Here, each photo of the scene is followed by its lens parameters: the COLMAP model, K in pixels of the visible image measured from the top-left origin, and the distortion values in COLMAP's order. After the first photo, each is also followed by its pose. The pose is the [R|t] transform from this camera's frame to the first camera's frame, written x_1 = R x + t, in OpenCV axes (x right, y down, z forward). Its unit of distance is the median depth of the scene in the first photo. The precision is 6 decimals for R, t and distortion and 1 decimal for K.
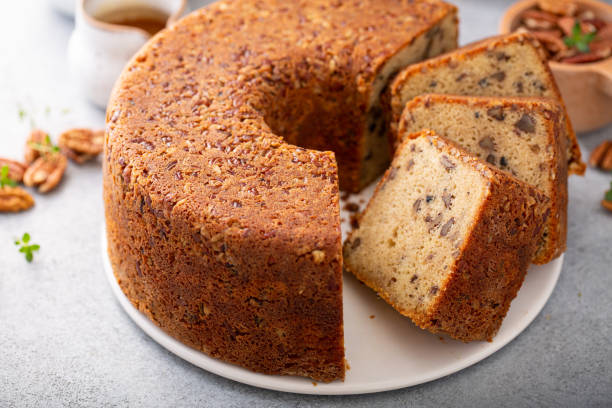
lens RADIAL K [[2119.3, 0, 306.0], [0, 2119.3, 204.0], [0, 0, 1]] dist [-0.031681, 1.636208]
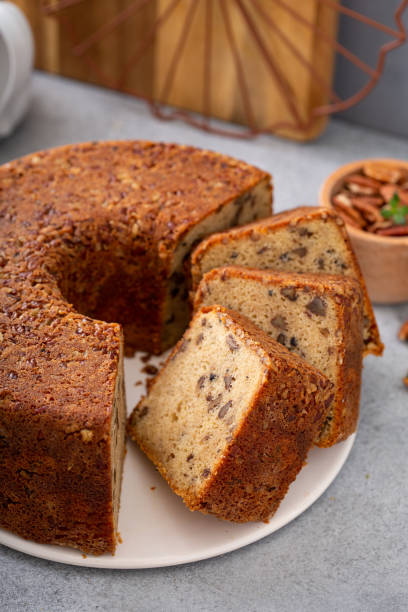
lens RADIAL K [[2119.3, 0, 204.0], [0, 2119.3, 306.0], [0, 0, 1]] dist [-0.031681, 1.636208]
pose [[0.997177, 0.062786, -0.041191, 0.091140], [-0.061298, 0.997454, 0.036439, -0.070440], [0.043374, -0.033811, 0.998487, 0.006815]]
